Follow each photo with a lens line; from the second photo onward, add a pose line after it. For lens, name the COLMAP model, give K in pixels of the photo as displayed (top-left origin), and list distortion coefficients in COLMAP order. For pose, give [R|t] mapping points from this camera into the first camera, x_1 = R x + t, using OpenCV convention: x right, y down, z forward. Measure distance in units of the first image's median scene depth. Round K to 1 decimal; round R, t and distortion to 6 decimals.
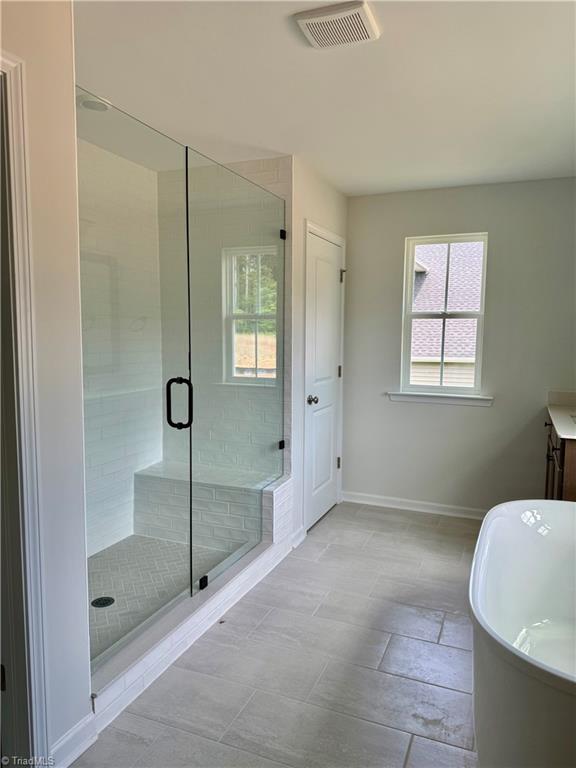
lens RADIAL K [[538.1, 0, 292.0], [0, 538.1, 383.8], [0, 0, 1]] dist [0.081942, -0.108435]
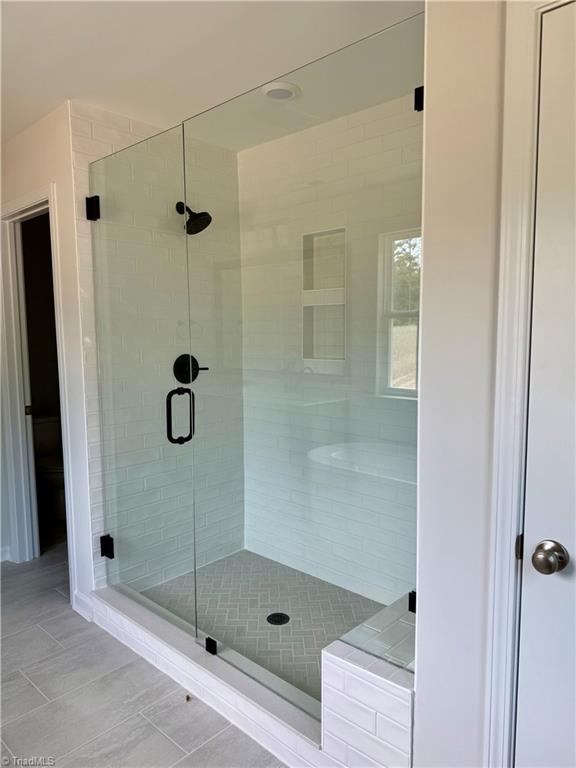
lens RADIAL K [[535.1, 0, 291.8], [0, 535.1, 389.4], [0, 0, 1]] dist [0.081494, -0.129834]
pose [[-0.342363, 0.089217, -0.935322, 0.574819], [-0.085319, 0.988417, 0.125511, -0.140019], [0.935686, 0.122771, -0.330785, 1.471746]]
